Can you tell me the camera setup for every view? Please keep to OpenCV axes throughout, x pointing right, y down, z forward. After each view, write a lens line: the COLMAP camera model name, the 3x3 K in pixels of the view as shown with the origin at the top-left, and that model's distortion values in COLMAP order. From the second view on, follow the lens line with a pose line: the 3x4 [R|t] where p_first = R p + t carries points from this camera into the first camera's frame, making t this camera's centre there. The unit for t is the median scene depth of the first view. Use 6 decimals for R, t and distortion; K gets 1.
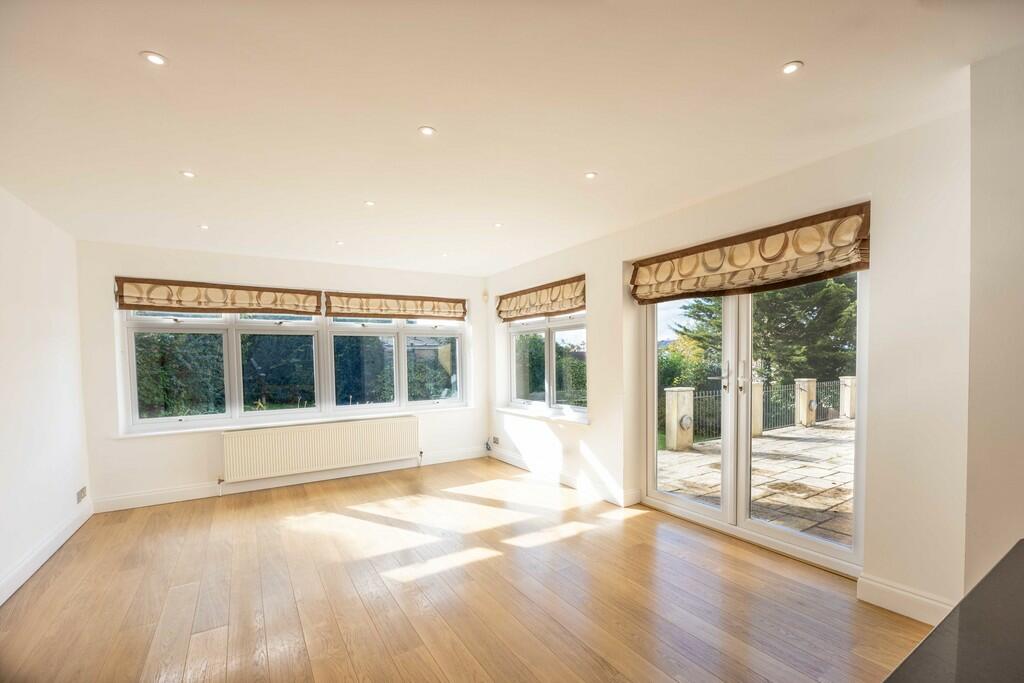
lens RADIAL K [[439.4, 0, 525.8], [0, 439.4, 377.0], [0, 0, 1]] dist [-0.015859, -0.000216]
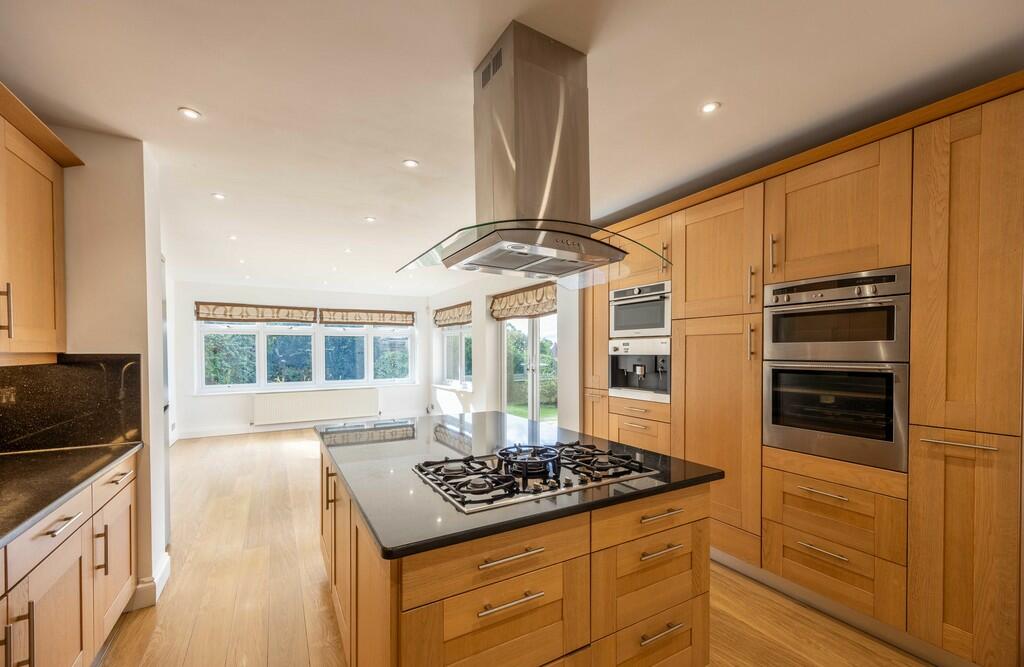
lens RADIAL K [[419.1, 0, 513.8], [0, 419.1, 356.5], [0, 0, 1]] dist [0.001110, 0.000066]
pose [[0.998460, 0.012258, -0.054096, 0.332716], [-0.013764, 0.999526, -0.027545, 0.011846], [0.053733, 0.028247, 0.998156, -0.479411]]
